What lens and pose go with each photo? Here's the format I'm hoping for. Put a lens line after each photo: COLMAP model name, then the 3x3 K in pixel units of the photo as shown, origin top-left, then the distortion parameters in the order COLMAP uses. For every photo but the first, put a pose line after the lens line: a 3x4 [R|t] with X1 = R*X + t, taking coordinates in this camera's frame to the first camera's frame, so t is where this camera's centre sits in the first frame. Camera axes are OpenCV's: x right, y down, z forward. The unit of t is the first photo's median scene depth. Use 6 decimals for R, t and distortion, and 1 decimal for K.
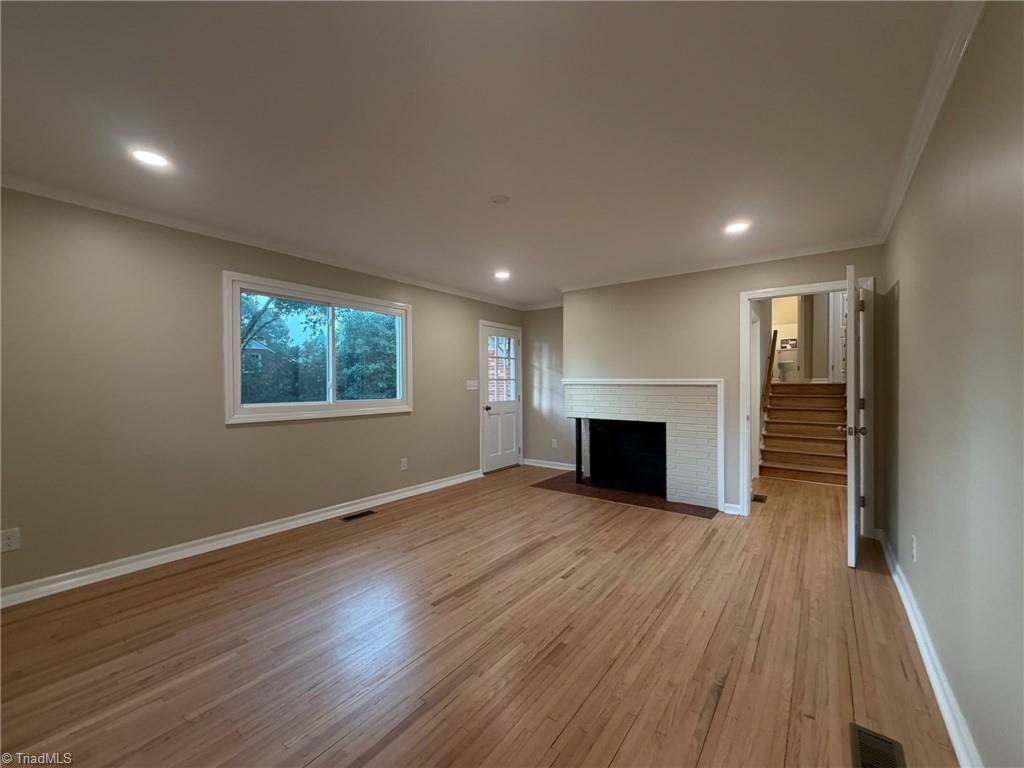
lens RADIAL K [[408.8, 0, 509.4], [0, 408.8, 386.4], [0, 0, 1]] dist [0.000998, -0.000152]
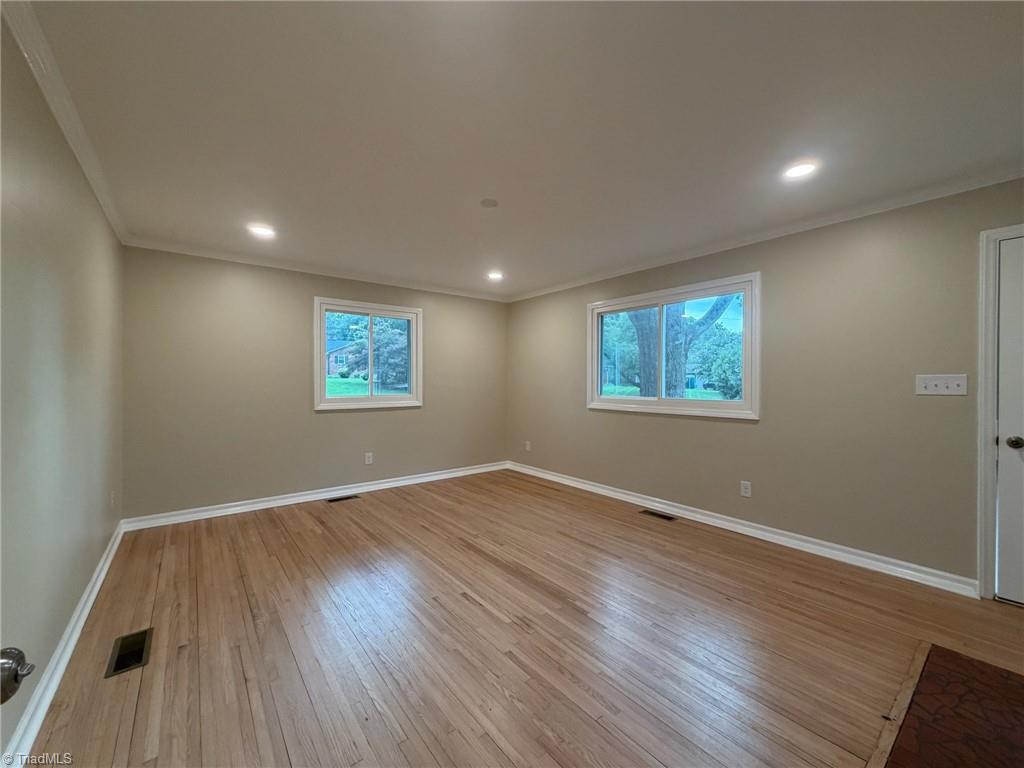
lens RADIAL K [[408.8, 0, 509.4], [0, 408.8, 386.4], [0, 0, 1]] dist [0.000998, -0.000152]
pose [[-0.249668, 0.011935, -0.968258, 0.679414], [-0.008159, 0.999863, 0.014428, -0.004357], [0.968297, 0.011502, -0.249537, 0.914930]]
